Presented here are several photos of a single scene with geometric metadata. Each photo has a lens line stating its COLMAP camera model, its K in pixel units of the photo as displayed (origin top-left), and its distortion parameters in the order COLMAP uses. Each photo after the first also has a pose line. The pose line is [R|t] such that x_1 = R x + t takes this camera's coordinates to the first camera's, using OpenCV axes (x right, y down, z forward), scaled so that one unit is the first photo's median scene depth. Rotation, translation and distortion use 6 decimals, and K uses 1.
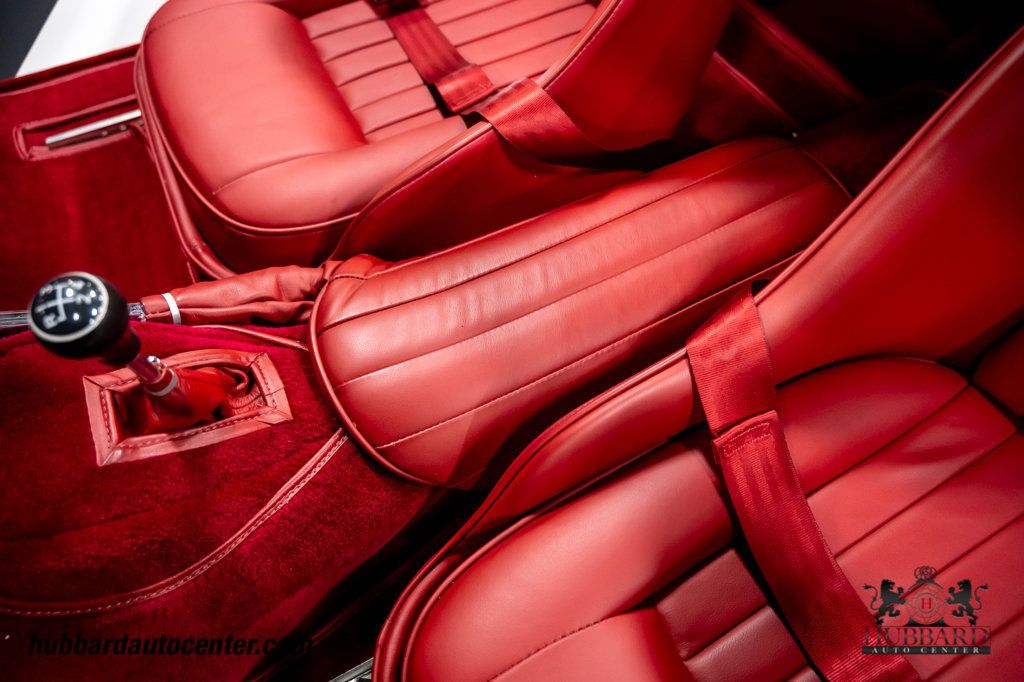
lens RADIAL K [[681.2, 0, 500.9], [0, 681.2, 346.3], [0, 0, 1]] dist [-0.010529, 0.003323]
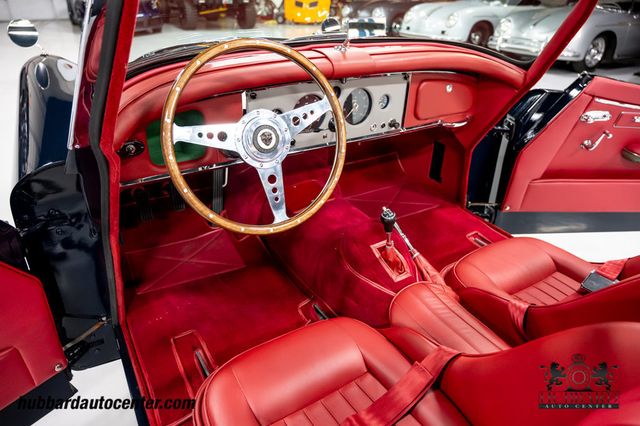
lens RADIAL K [[425.7, 0, 318.6], [0, 425.7, 210.3], [0, 0, 1]] dist [-0.010529, 0.003323]
pose [[0.088897, 0.500009, -0.861446, 1.482488], [-0.872651, 0.456046, 0.174649, -0.118075], [0.480184, 0.736216, 0.476874, -0.632346]]
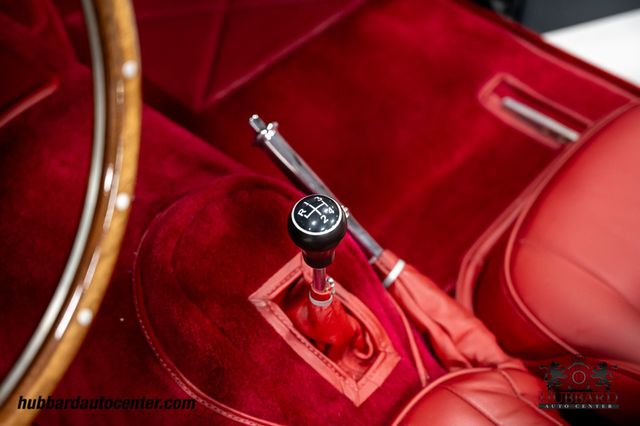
lens RADIAL K [[1076.2, 0, 323.7], [0, 1076.2, 207.4], [0, 0, 1]] dist [0.002665, 0.000000]
pose [[0.434983, 0.675853, -0.594989, 0.488740], [-0.812114, 0.579871, 0.064963, -0.148572], [0.388922, 0.454941, 0.801104, -0.572608]]
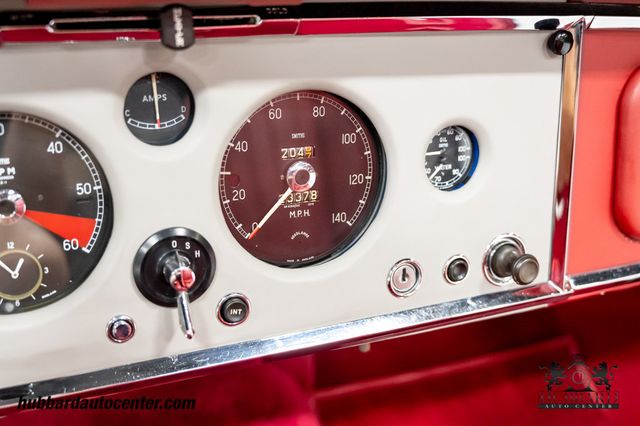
lens RADIAL K [[783.0, 0, 314.6], [0, 783.0, 207.9], [0, 0, 1]] dist [0.005165, 0.000000]
pose [[-0.070565, 0.275895, -0.958594, -0.150924], [-0.844324, 0.495201, 0.204678, -0.351371], [0.531166, 0.823807, 0.198001, 0.112210]]
